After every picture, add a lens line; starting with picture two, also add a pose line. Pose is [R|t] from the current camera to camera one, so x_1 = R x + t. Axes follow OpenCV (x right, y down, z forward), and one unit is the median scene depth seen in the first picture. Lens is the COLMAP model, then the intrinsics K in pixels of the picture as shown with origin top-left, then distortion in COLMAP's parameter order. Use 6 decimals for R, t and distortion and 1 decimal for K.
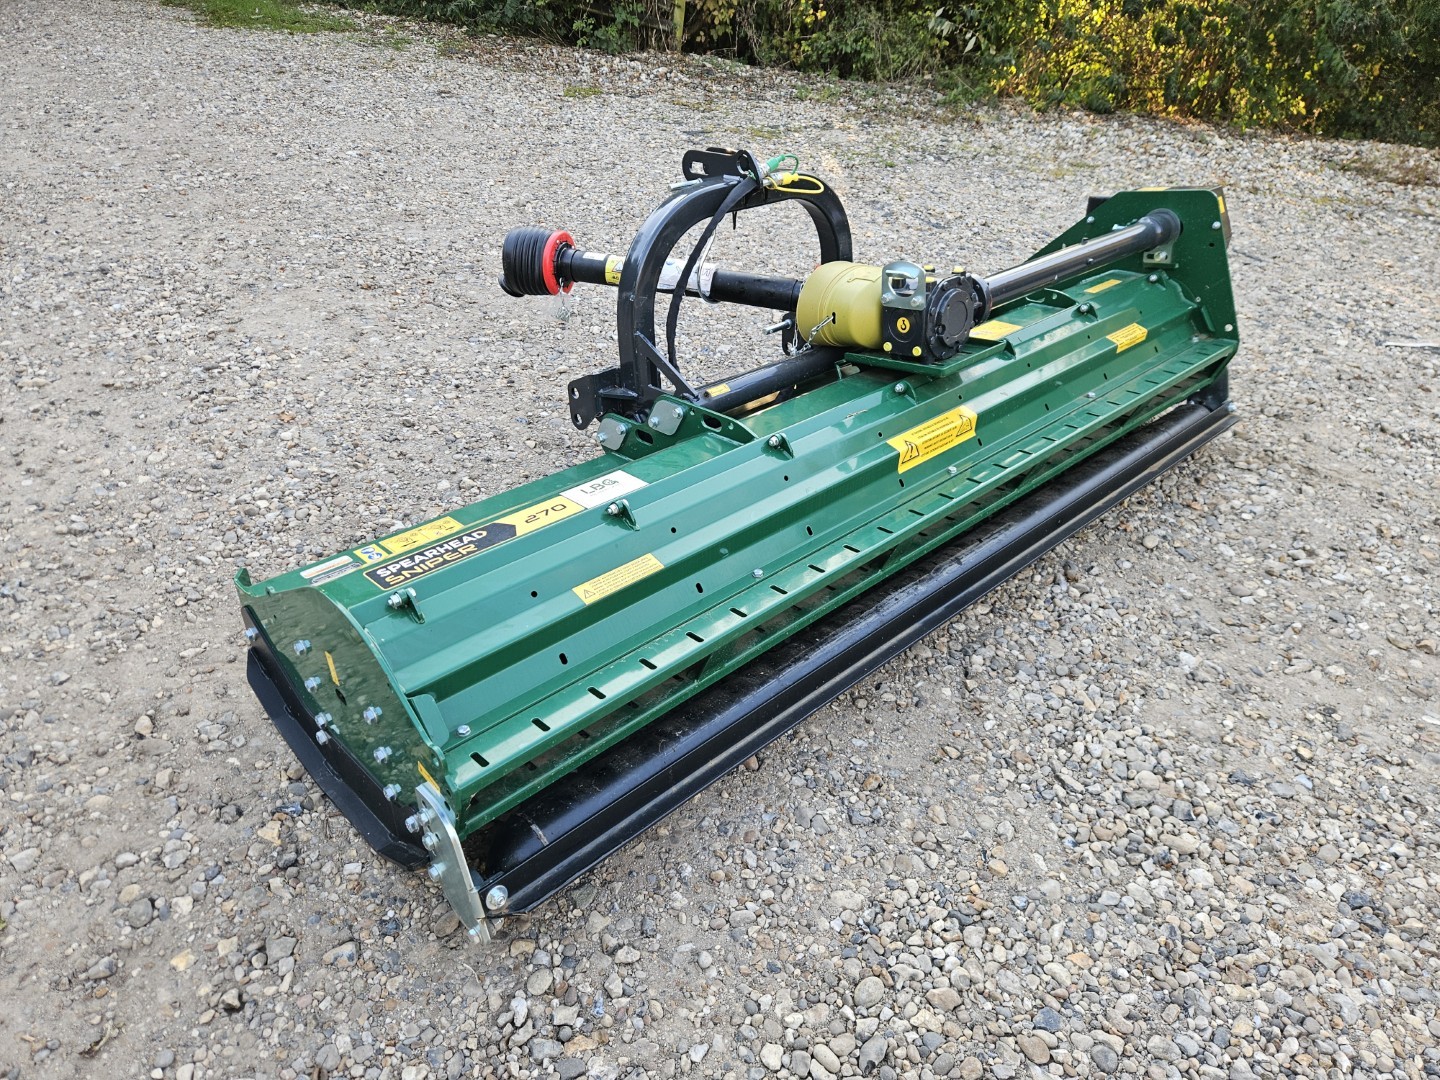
lens RADIAL K [[970.4, 0, 726.1], [0, 970.4, 532.9], [0, 0, 1]] dist [0.050424, -0.037339]
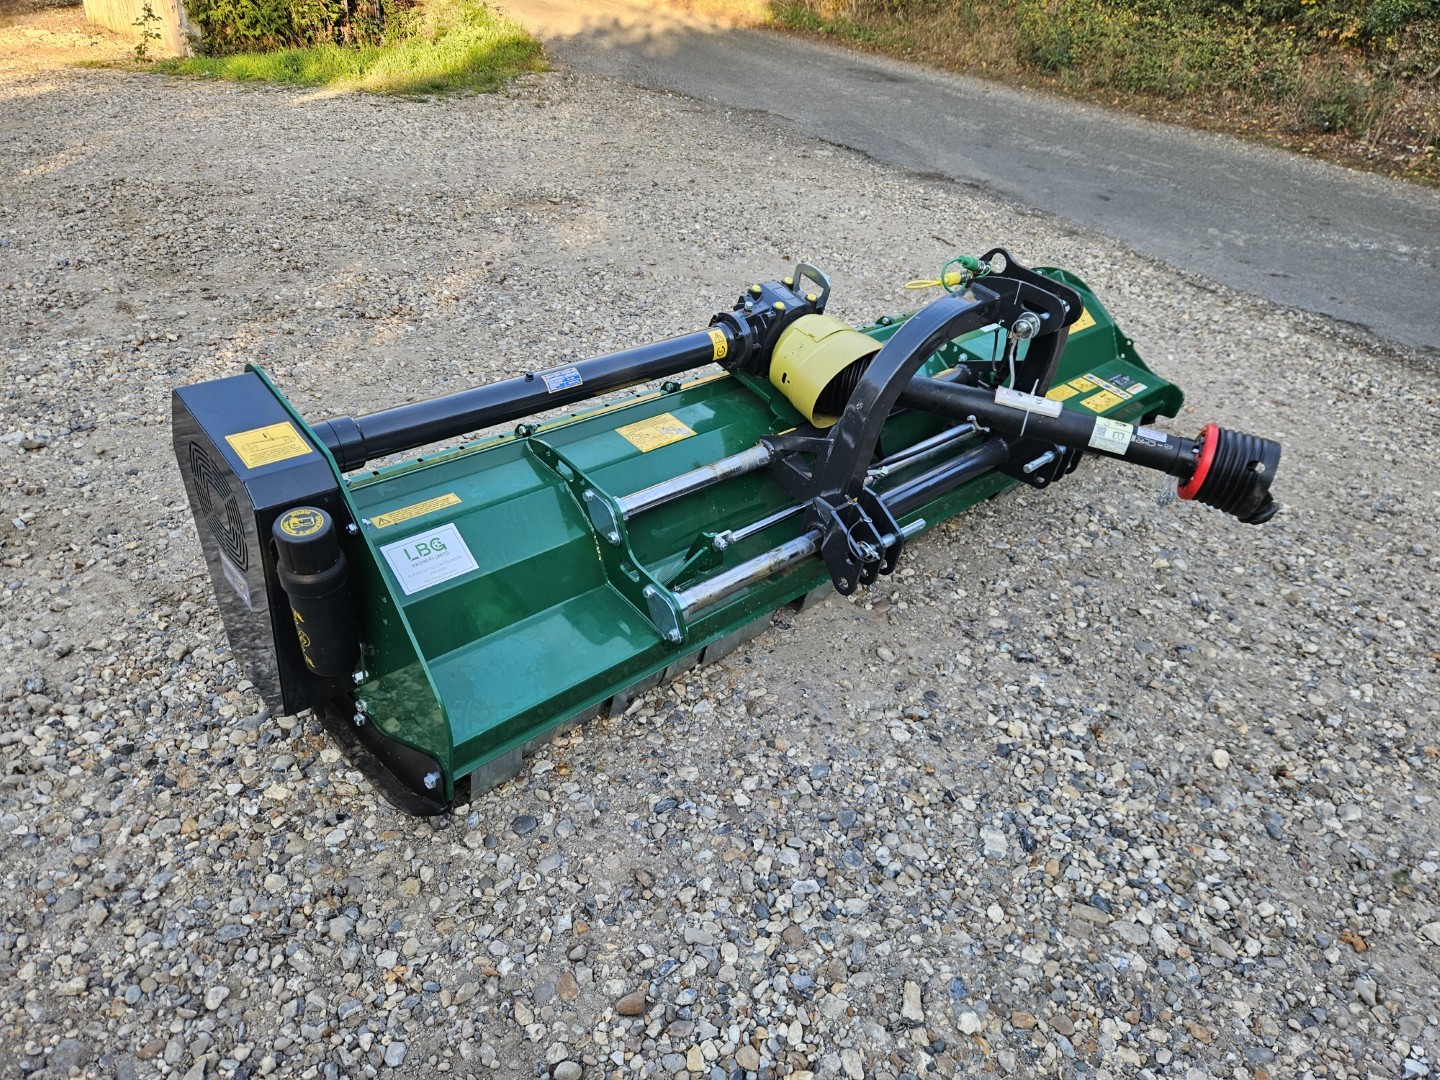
lens RADIAL K [[970.4, 0, 729.5], [0, 970.4, 553.5], [0, 0, 1]] dist [0.050424, -0.037339]
pose [[-0.988086, -0.132109, -0.078956, 0.308517], [-0.123416, 0.373618, 0.919336, -1.081392], [-0.091953, 0.918127, -0.385471, 1.616168]]
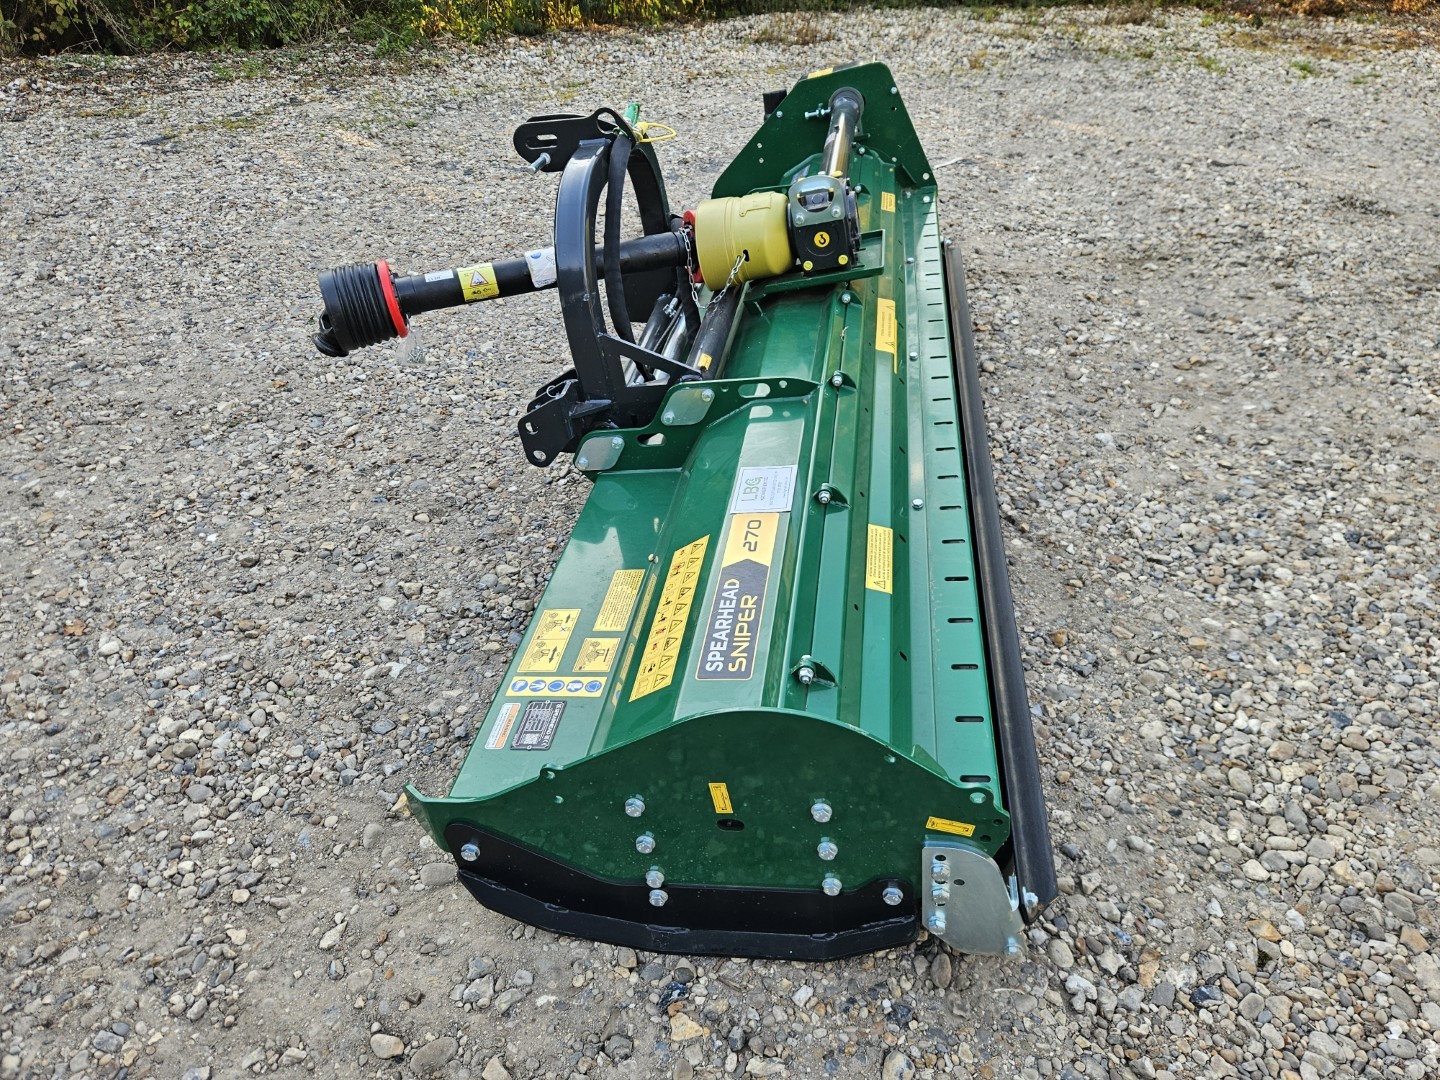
lens RADIAL K [[970.4, 0, 735.1], [0, 970.4, 510.4], [0, 0, 1]] dist [0.050424, -0.037339]
pose [[0.784909, -0.412998, 0.461899, -0.452772], [0.397459, 0.907485, 0.136003, -0.126620], [-0.475335, 0.076836, 0.876443, 0.173055]]
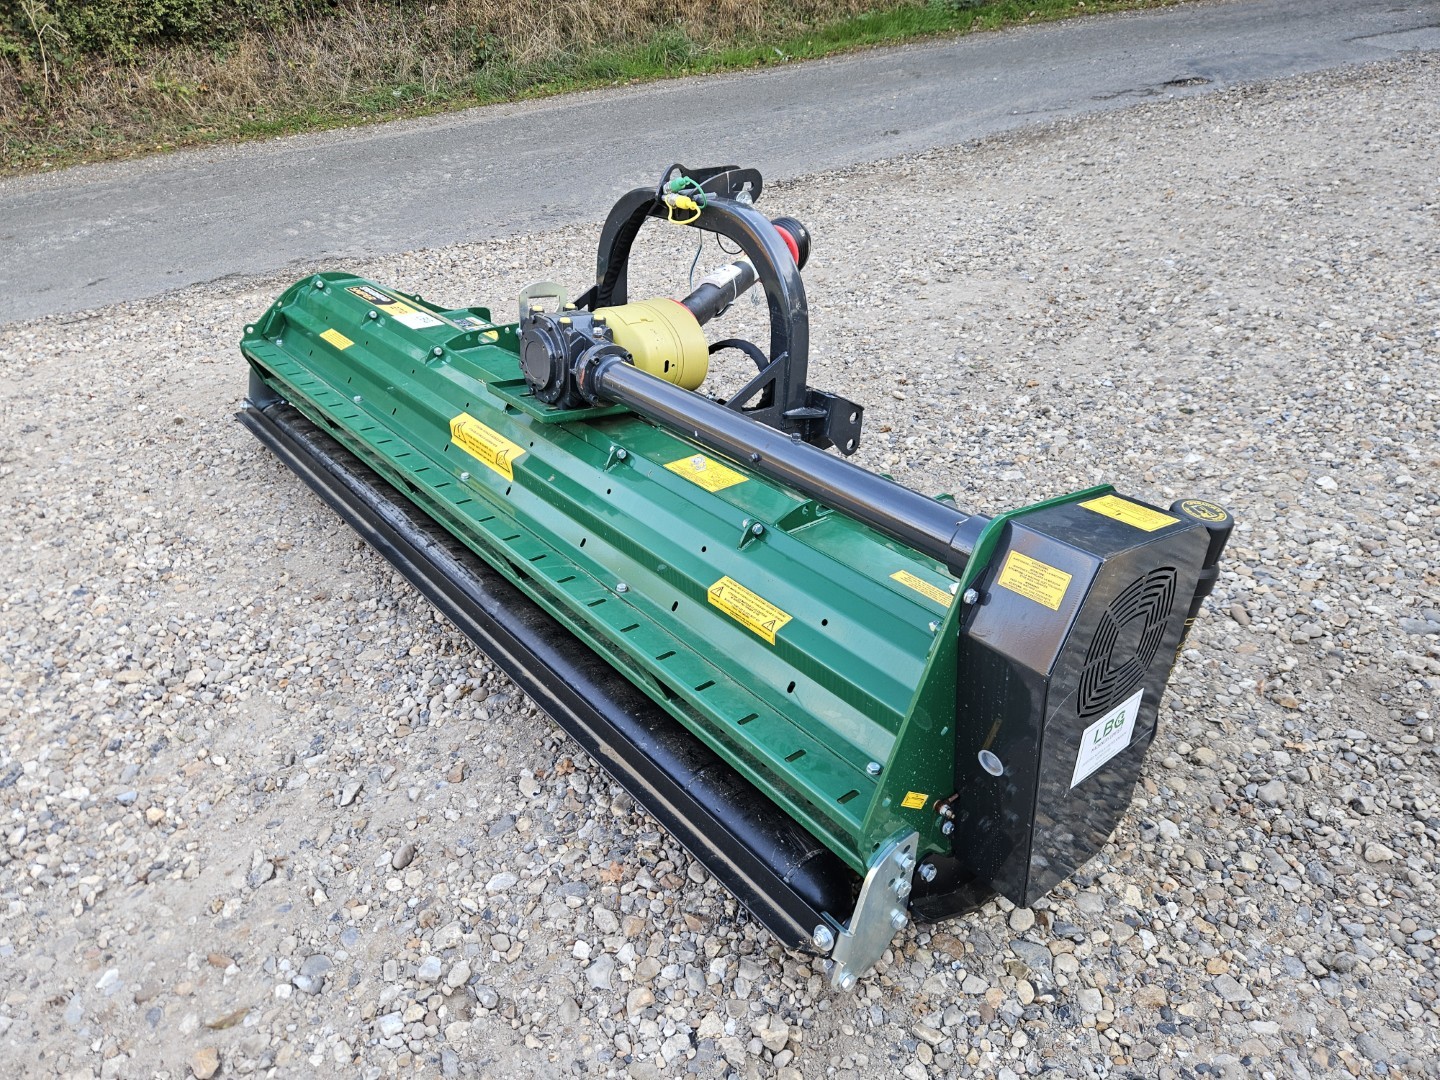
lens RADIAL K [[970.4, 0, 715.9], [0, 970.4, 547.8], [0, 0, 1]] dist [0.050424, -0.037339]
pose [[-0.087510, 0.490539, -0.867014, 1.082338], [-0.495729, 0.733487, 0.465027, -0.586733], [0.864057, 0.470498, 0.178987, 1.031922]]
